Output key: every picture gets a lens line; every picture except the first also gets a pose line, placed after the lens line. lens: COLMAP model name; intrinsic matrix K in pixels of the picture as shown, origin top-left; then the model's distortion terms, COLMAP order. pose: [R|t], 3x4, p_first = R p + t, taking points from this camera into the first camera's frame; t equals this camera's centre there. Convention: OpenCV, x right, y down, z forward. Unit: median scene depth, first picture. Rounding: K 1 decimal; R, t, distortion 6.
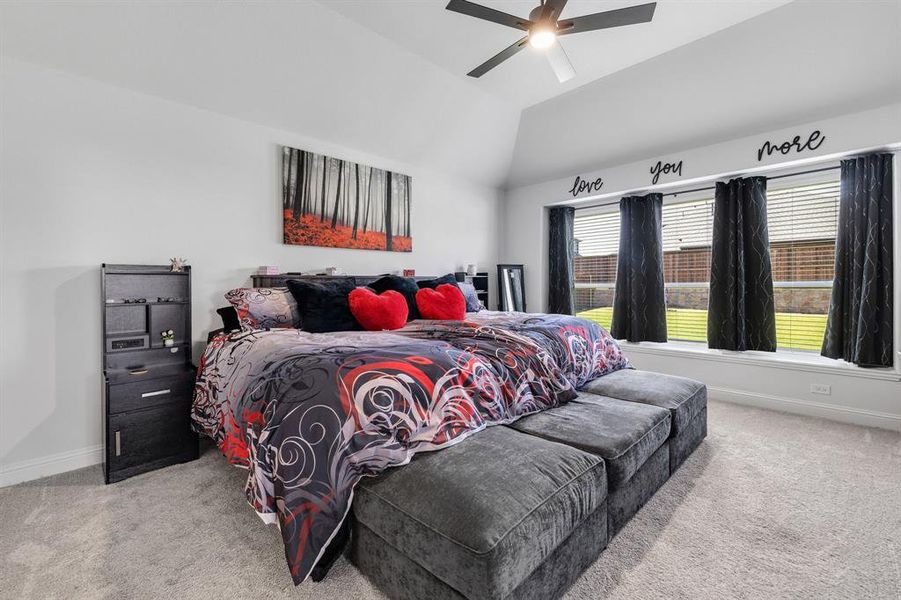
lens RADIAL K [[381.0, 0, 453.0], [0, 381.0, 296.1], [0, 0, 1]] dist [0.008457, 0.000059]
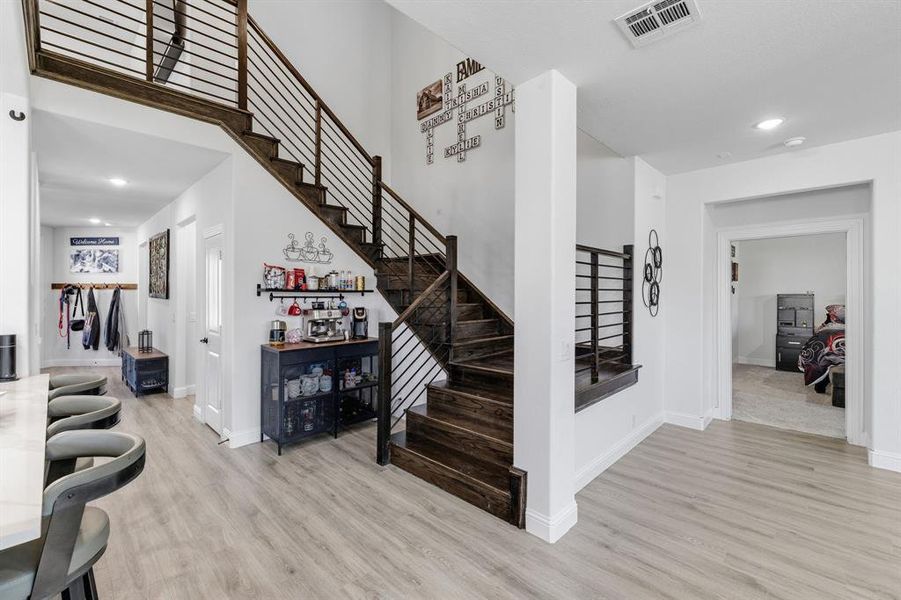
lens RADIAL K [[381.0, 0, 453.0], [0, 381.0, 296.1], [0, 0, 1]] dist [0.008457, 0.000059]
pose [[0.038105, 0.012771, -0.999192, 1.557107], [-0.028355, 0.999530, 0.011694, -0.034450], [0.998871, 0.027886, 0.038449, -1.270664]]
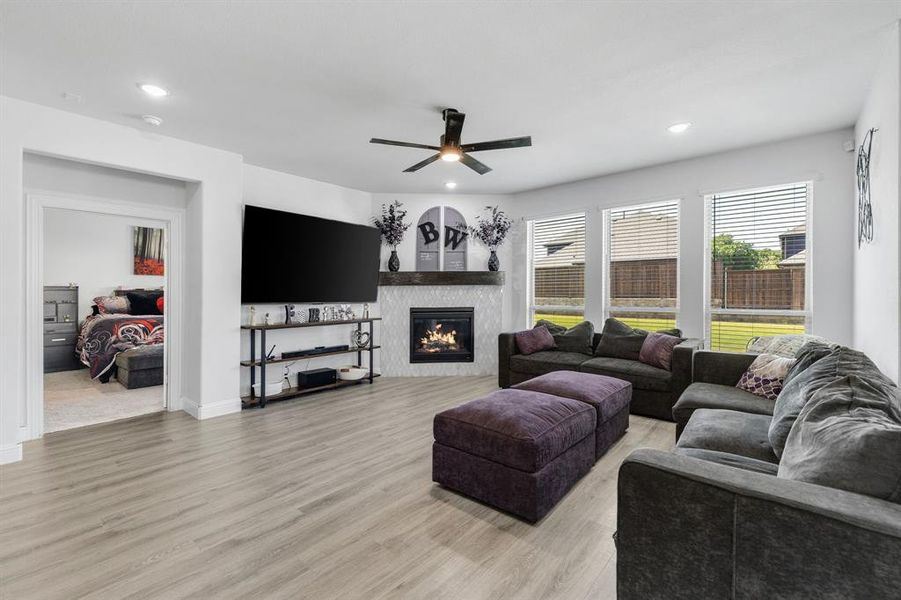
lens RADIAL K [[381.0, 0, 453.0], [0, 381.0, 296.1], [0, 0, 1]] dist [0.008457, 0.000059]
pose [[0.996255, 0.003014, 0.086413, 1.283057], [-0.000984, 0.999723, -0.023526, 0.028336], [-0.086460, 0.023353, 0.995982, -1.402951]]
